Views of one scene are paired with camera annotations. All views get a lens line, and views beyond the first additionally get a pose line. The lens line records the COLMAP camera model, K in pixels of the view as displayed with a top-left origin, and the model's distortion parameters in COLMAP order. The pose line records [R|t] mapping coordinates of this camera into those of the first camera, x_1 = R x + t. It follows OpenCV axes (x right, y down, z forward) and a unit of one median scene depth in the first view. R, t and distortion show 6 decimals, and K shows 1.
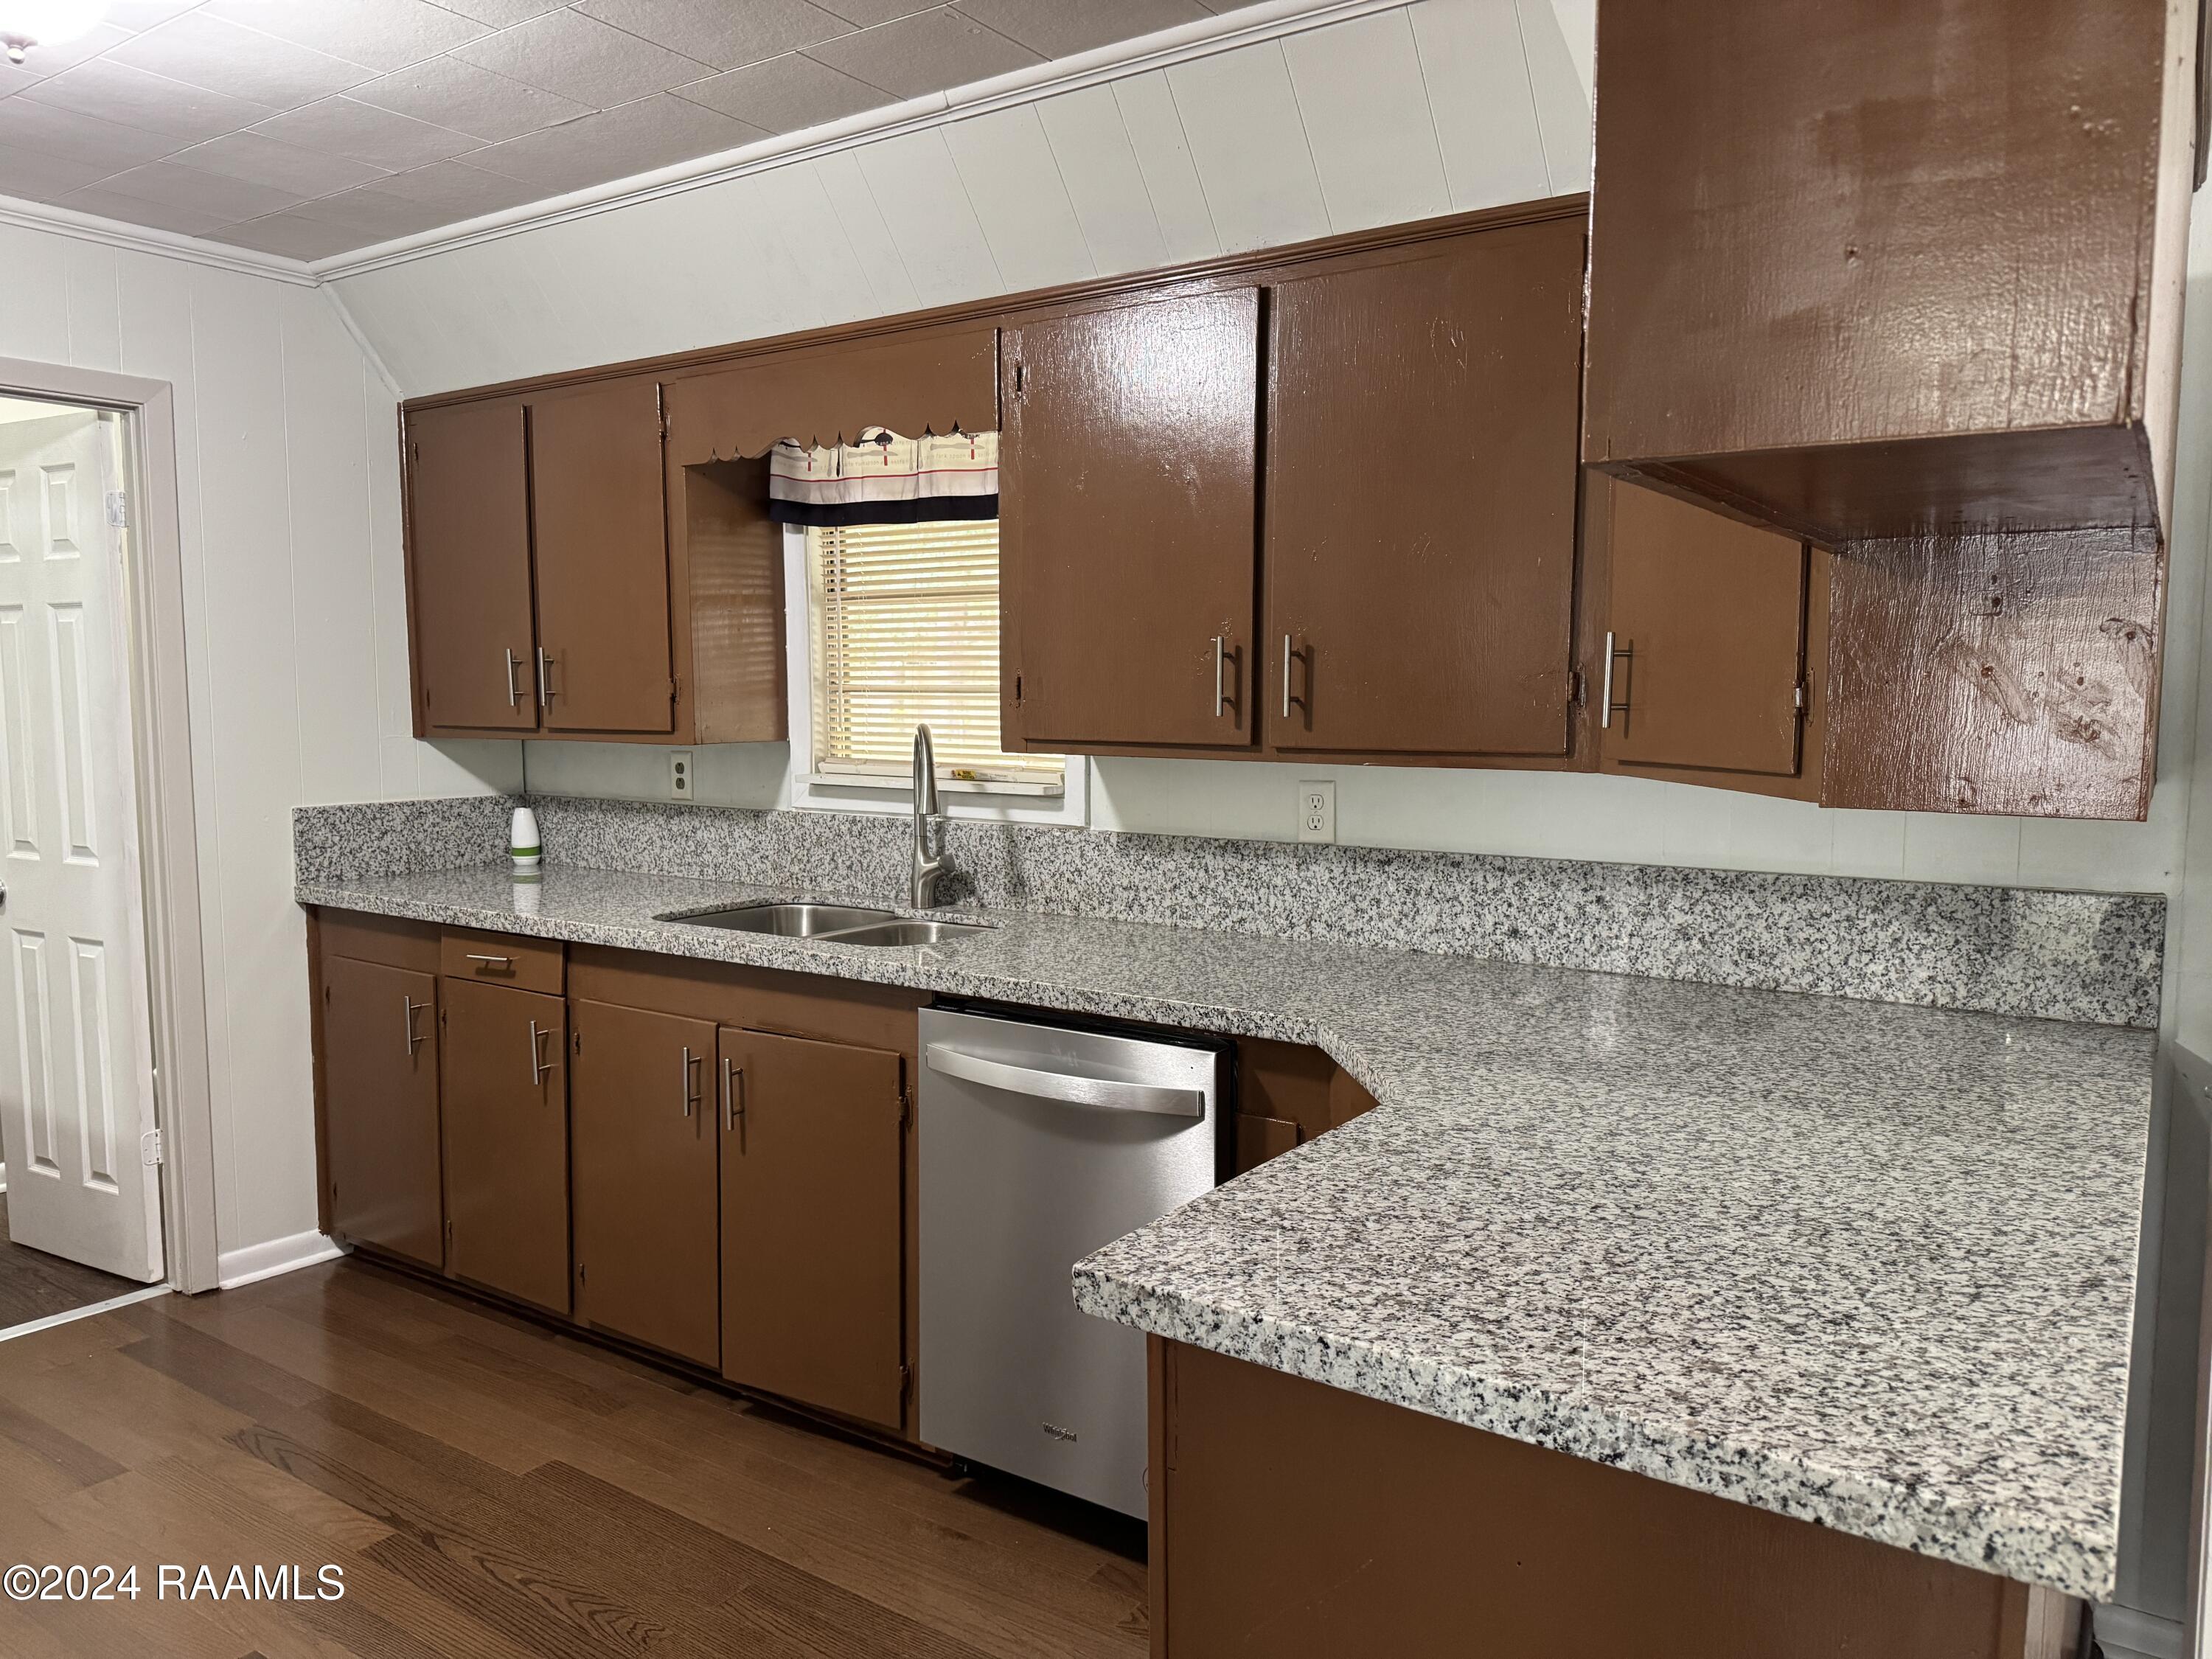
lens RADIAL K [[1539.5, 0, 1102.5], [0, 1539.5, 823.2], [0, 0, 1]] dist [0.115380, -0.183380]
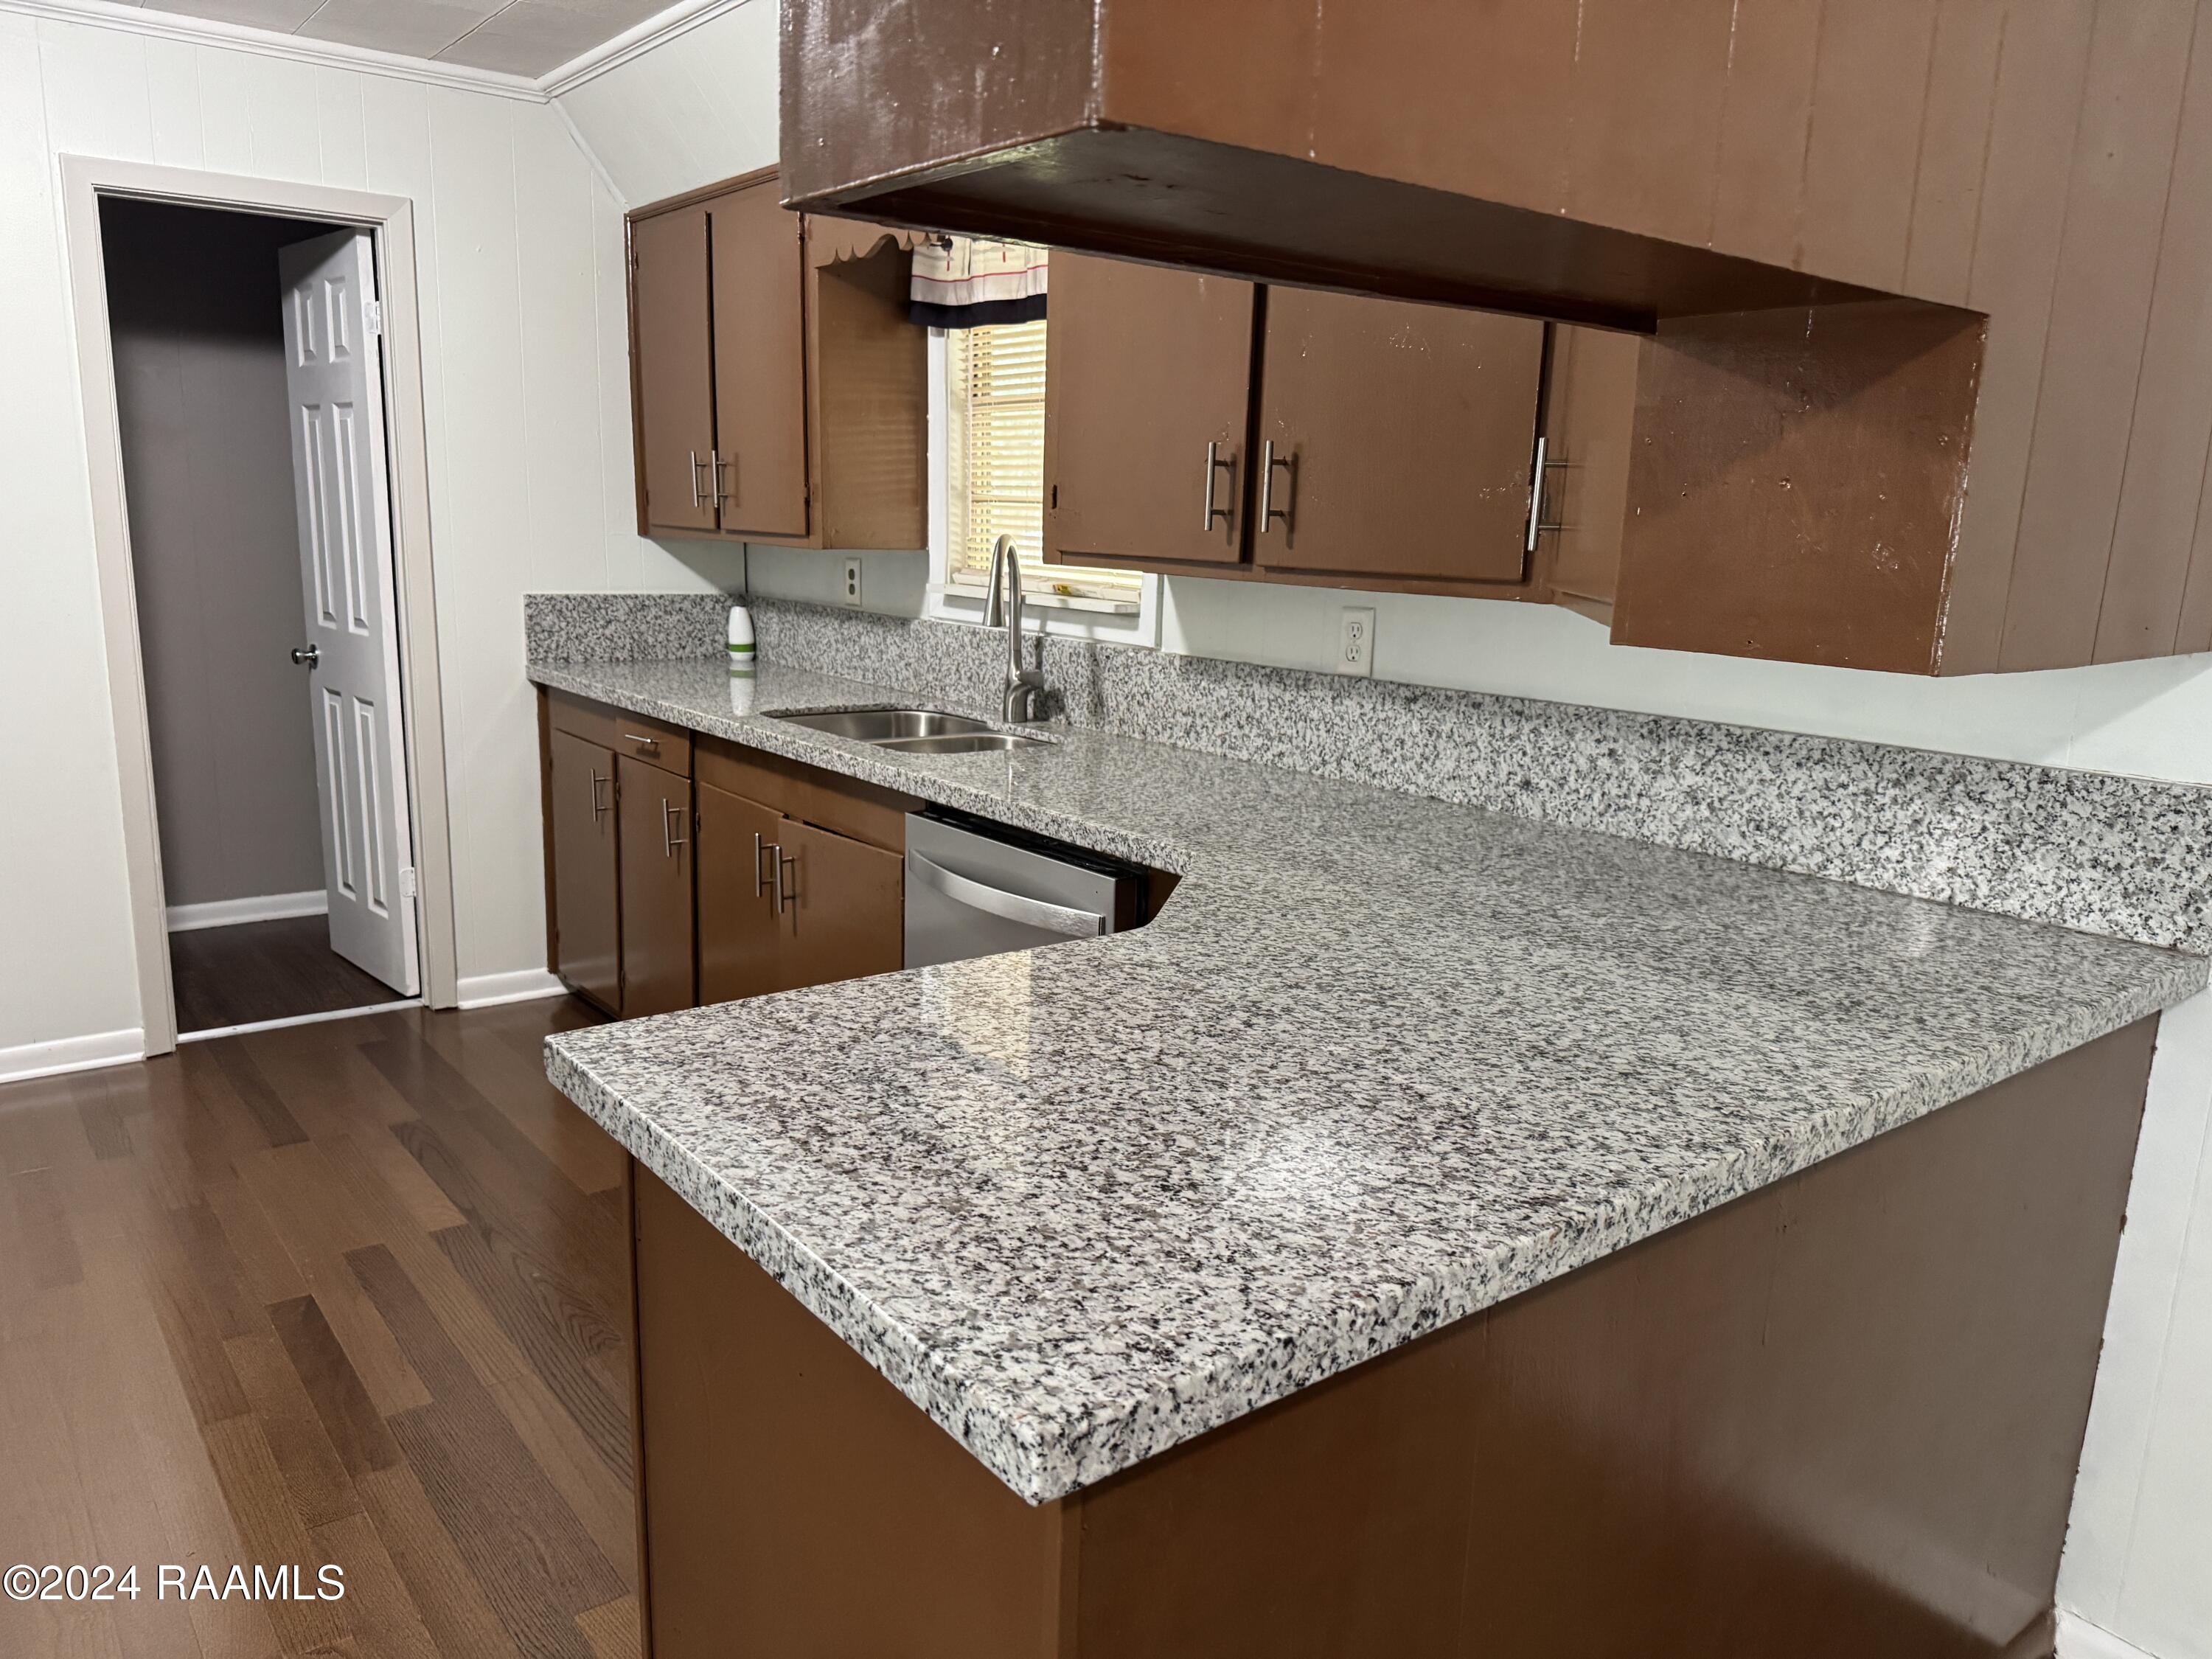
lens RADIAL K [[1545.2, 0, 1102.7], [0, 1545.2, 834.1], [0, 0, 1]] dist [0.133464, -0.249471]
pose [[0.953250, 0.087504, -0.289236, 0.277151], [-0.054482, 0.991238, 0.120324, 0.003373], [0.297231, -0.098941, 0.949665, 0.061593]]
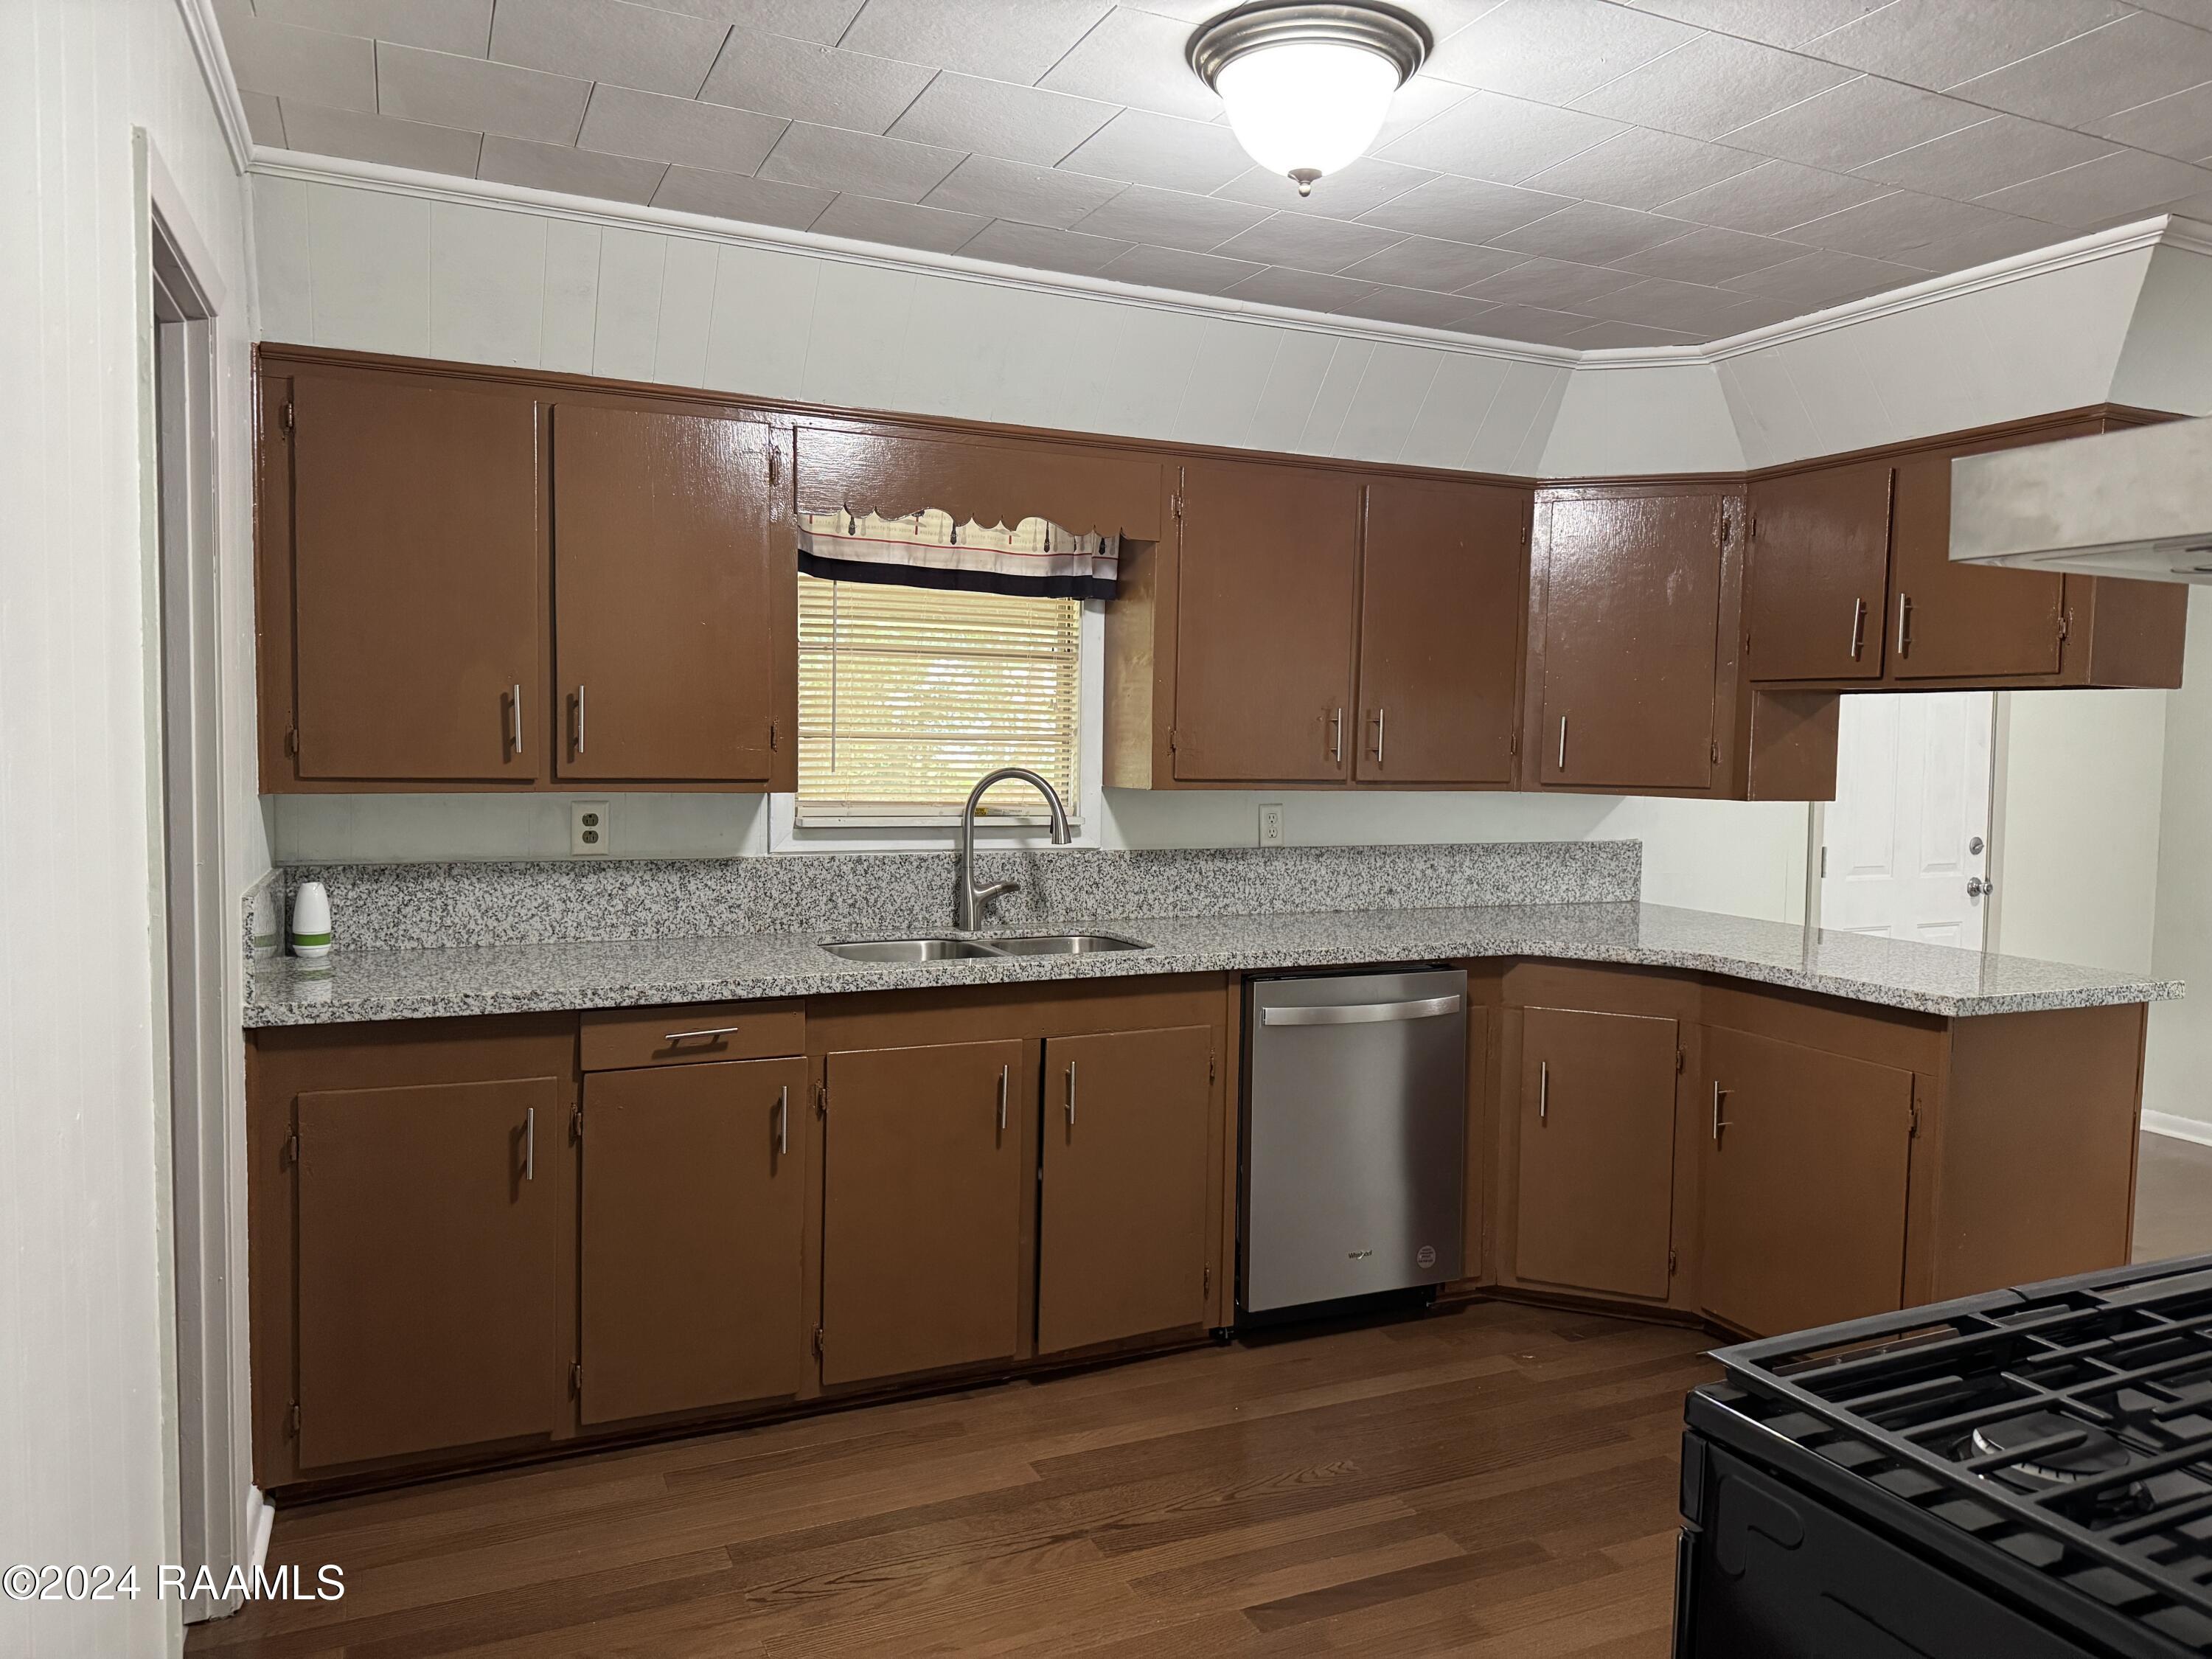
lens RADIAL K [[1539.5, 0, 1102.5], [0, 1539.5, 823.2], [0, 0, 1]] dist [0.115380, -0.183380]
pose [[0.516274, -0.042836, 0.855351, -1.209541], [0.057623, 0.998223, 0.015211, -0.041194], [-0.854483, 0.041435, 0.517825, 0.385322]]
